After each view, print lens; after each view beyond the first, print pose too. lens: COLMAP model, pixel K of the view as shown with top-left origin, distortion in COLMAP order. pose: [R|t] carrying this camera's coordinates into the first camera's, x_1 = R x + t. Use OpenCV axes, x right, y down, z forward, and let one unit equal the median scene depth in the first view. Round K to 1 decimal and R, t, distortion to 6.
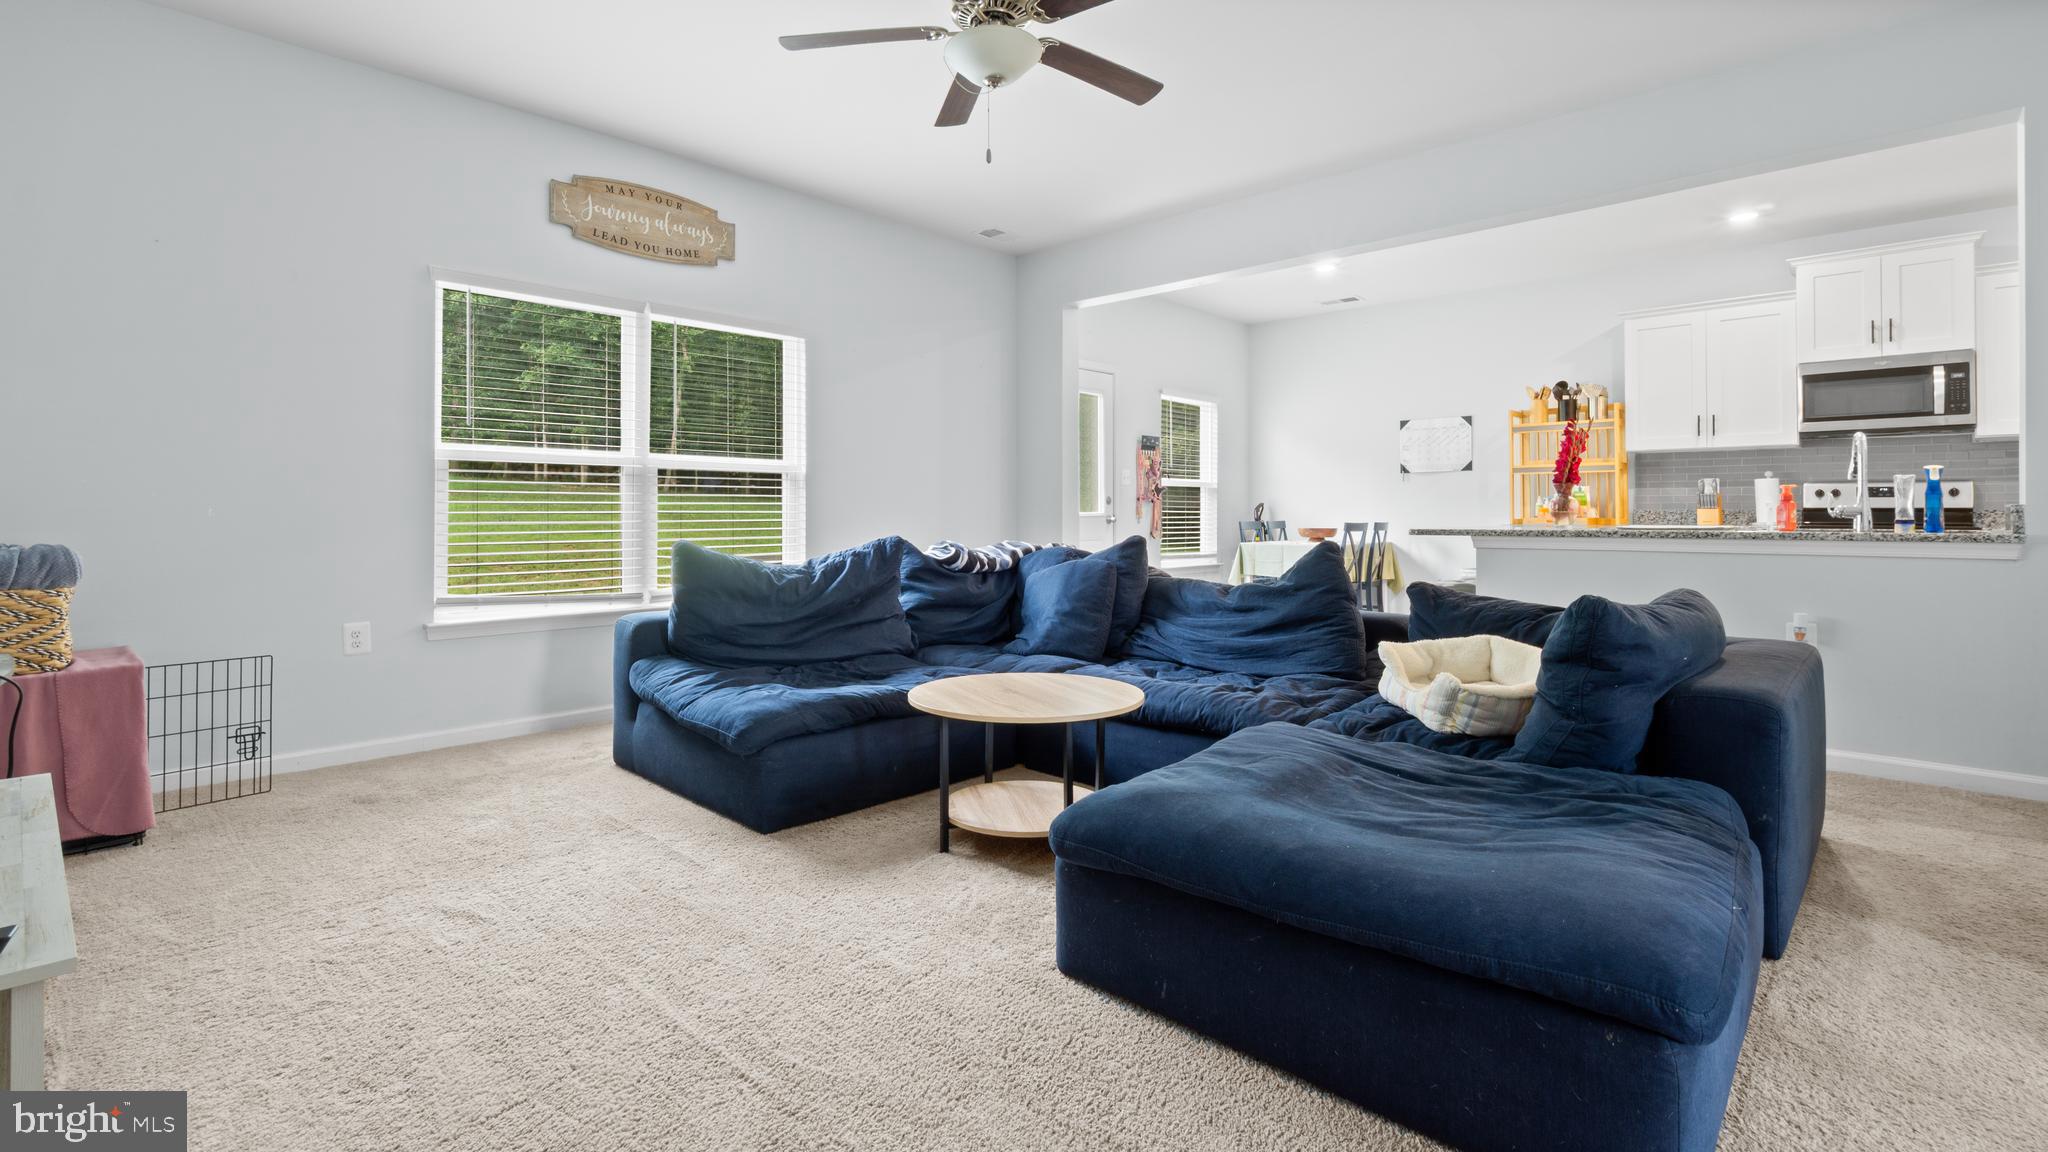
lens RADIAL K [[916.0, 0, 1020.7], [0, 916.0, 553.9], [0, 0, 1]] dist [0.000960, -0.000198]
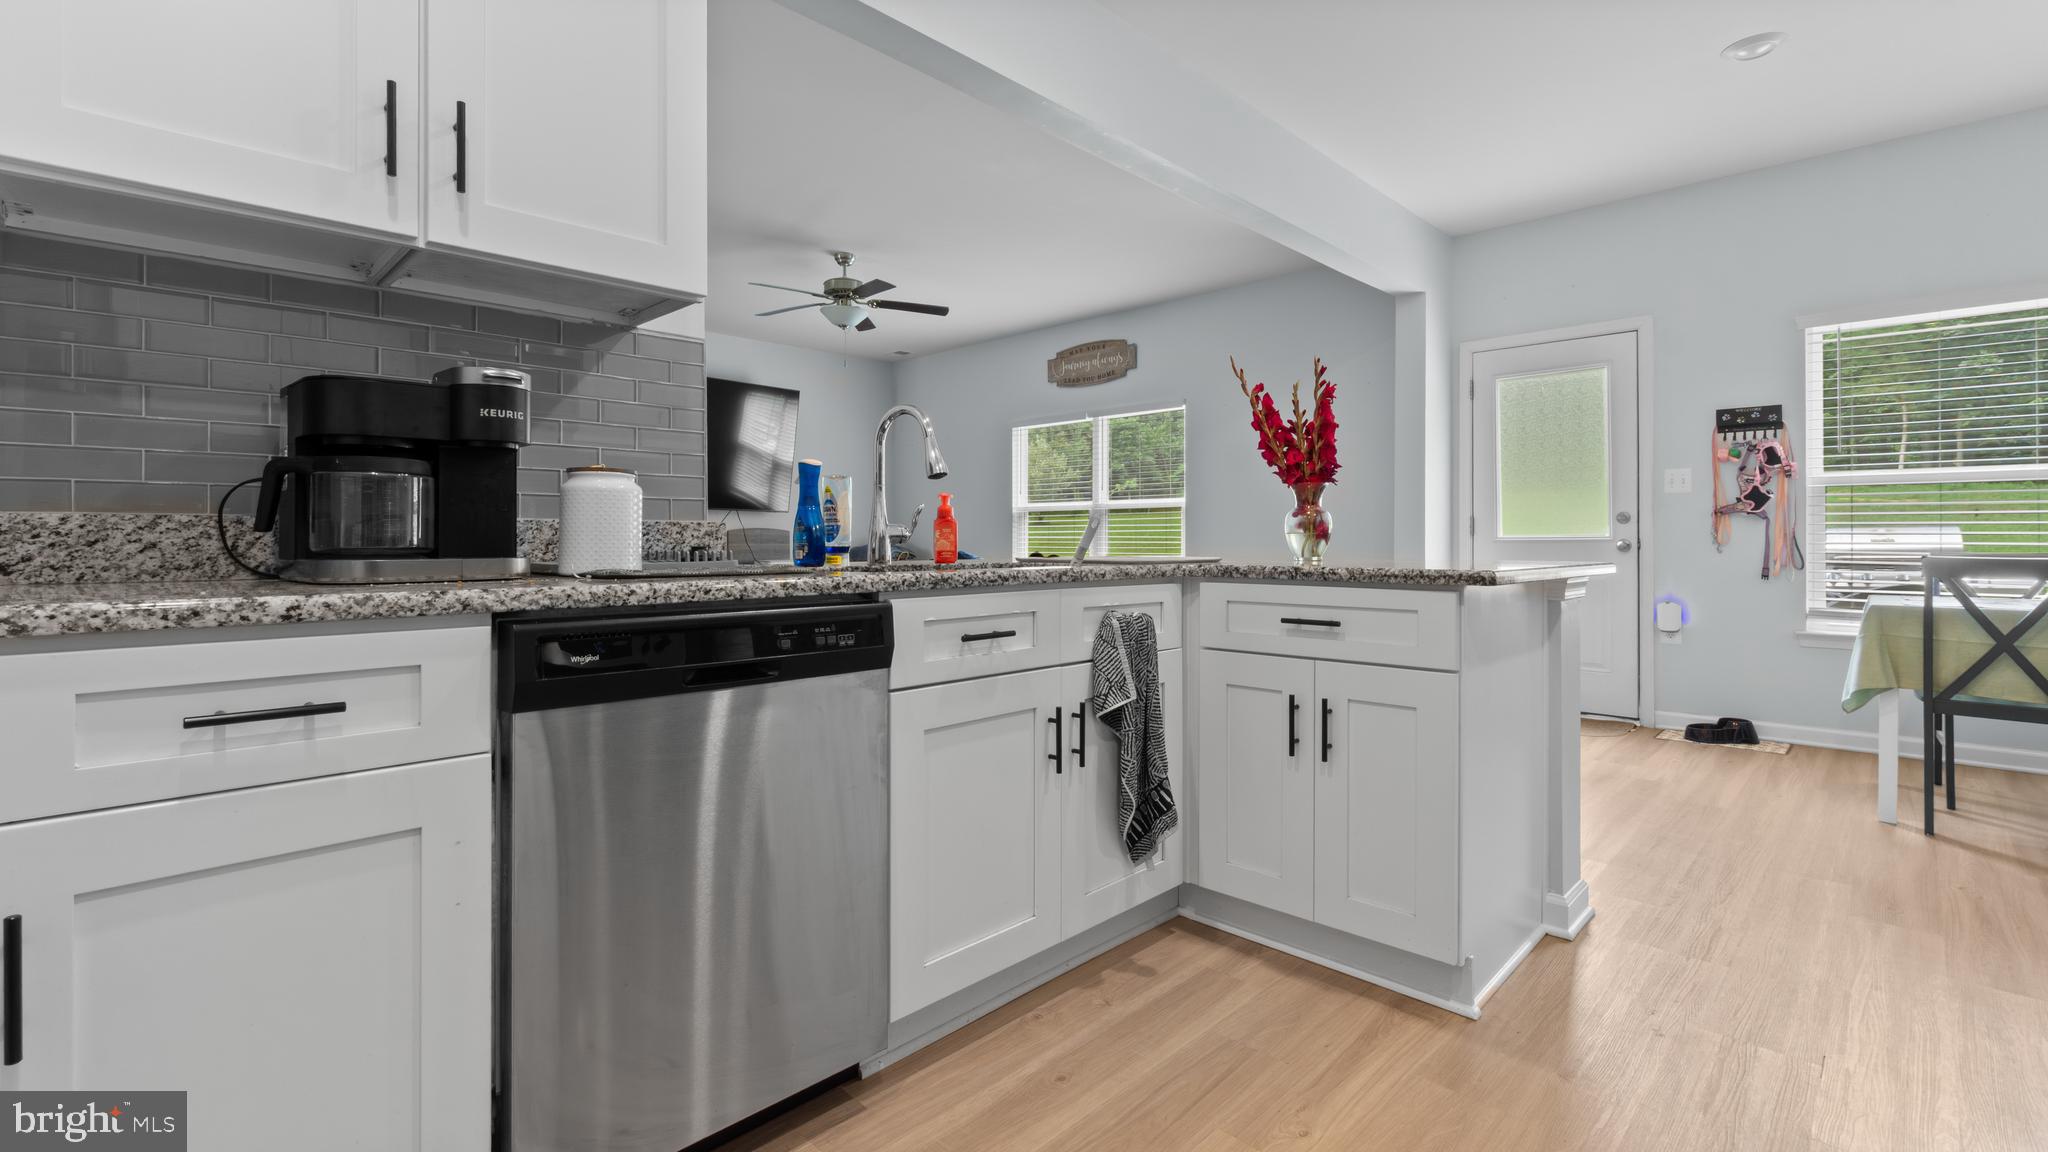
lens RADIAL K [[916.1, 0, 1015.0], [0, 916.1, 534.2], [0, 0, 1]] dist [-0.003316, -0.000157]
pose [[-0.025636, -0.004577, -0.999661, 1.084183], [-0.043685, 0.999039, -0.003454, -0.033287], [0.998716, 0.043581, -0.025811, 0.787585]]
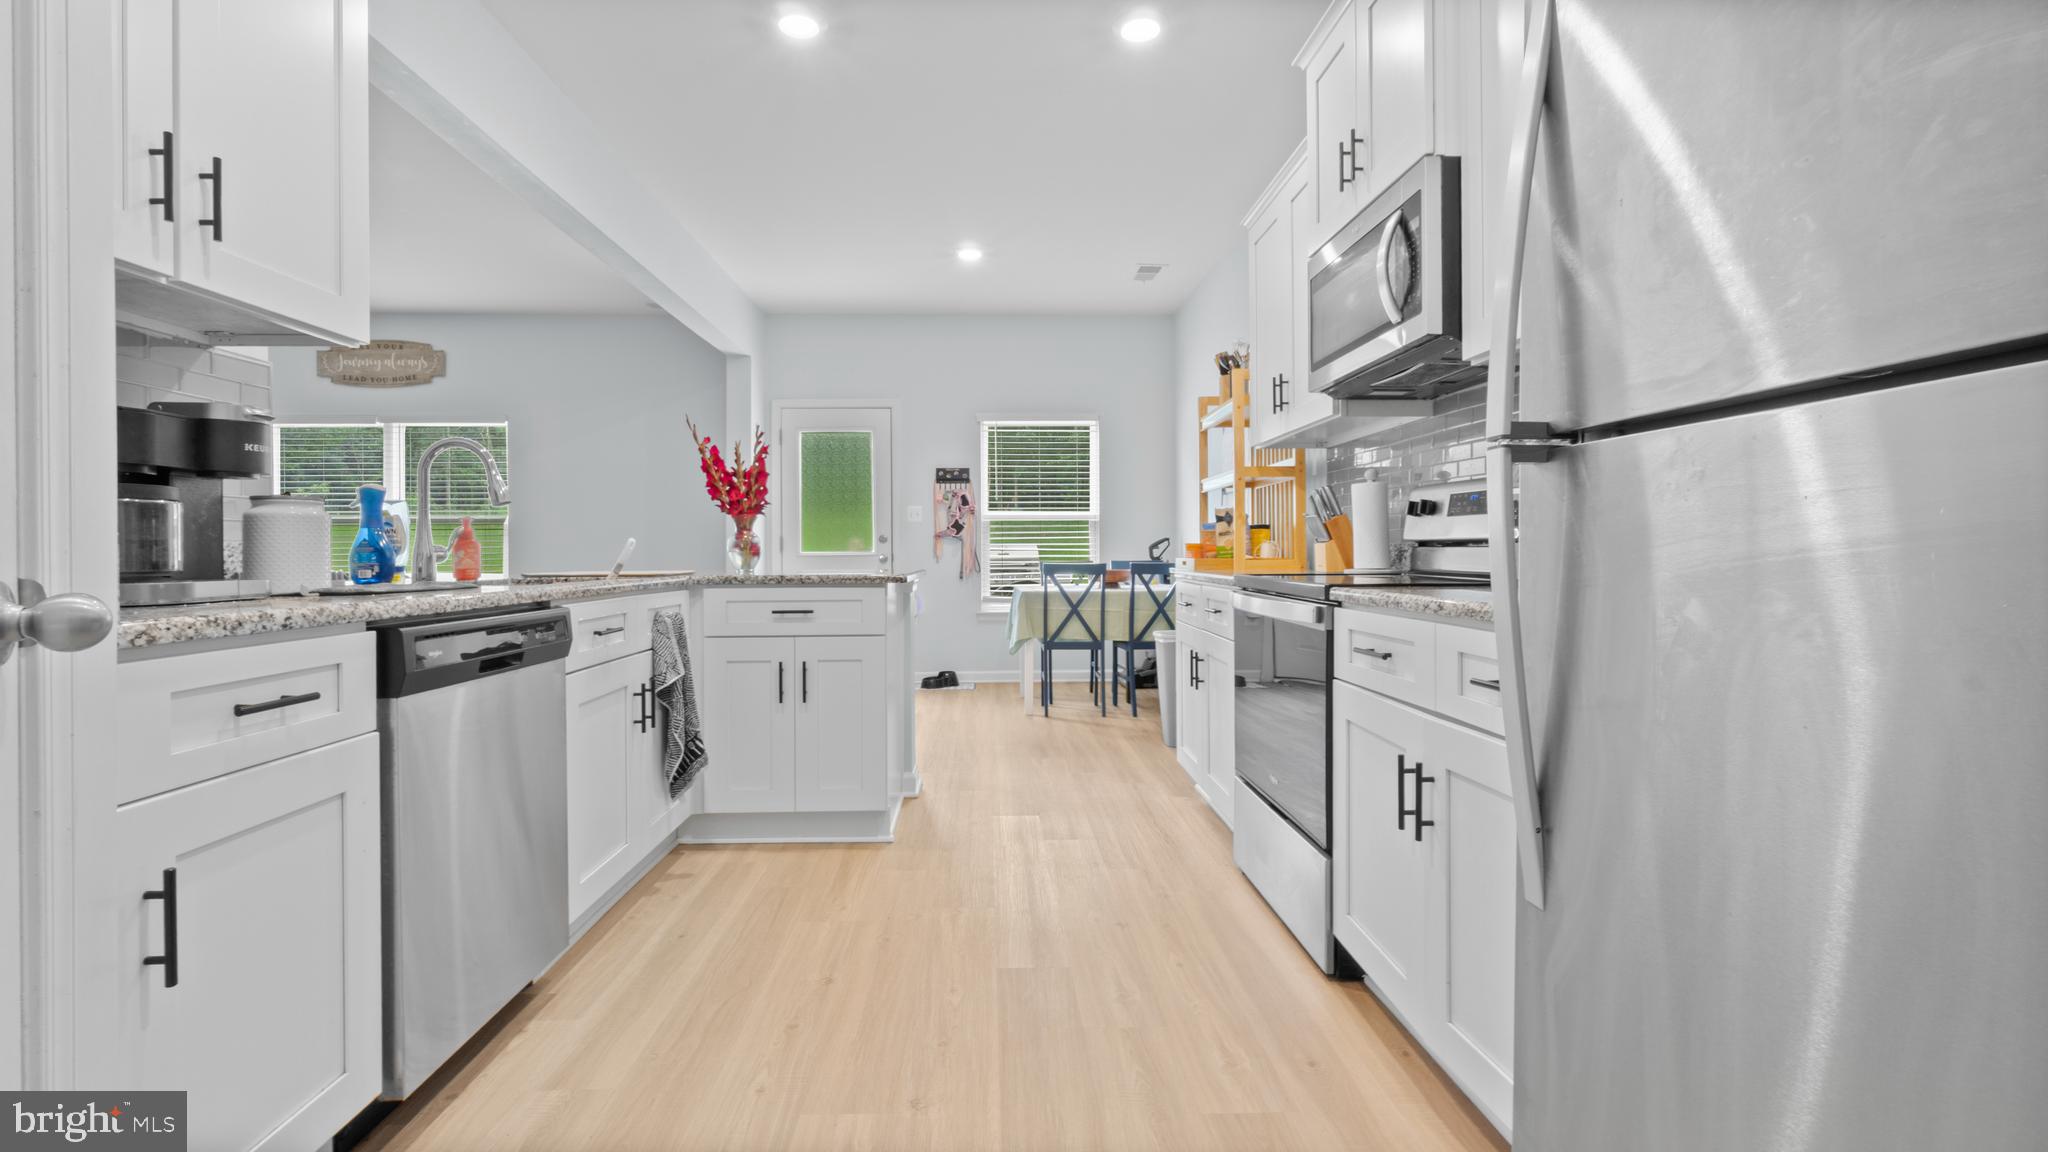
lens RADIAL K [[916.0, 0, 1020.7], [0, 916.0, 553.9], [0, 0, 1]] dist [0.000960, -0.000198]
pose [[0.710181, -0.001383, -0.704018, 1.209860], [-0.026198, 0.999254, -0.028390, -0.026524], [0.703532, 0.038606, 0.709615, 0.583008]]
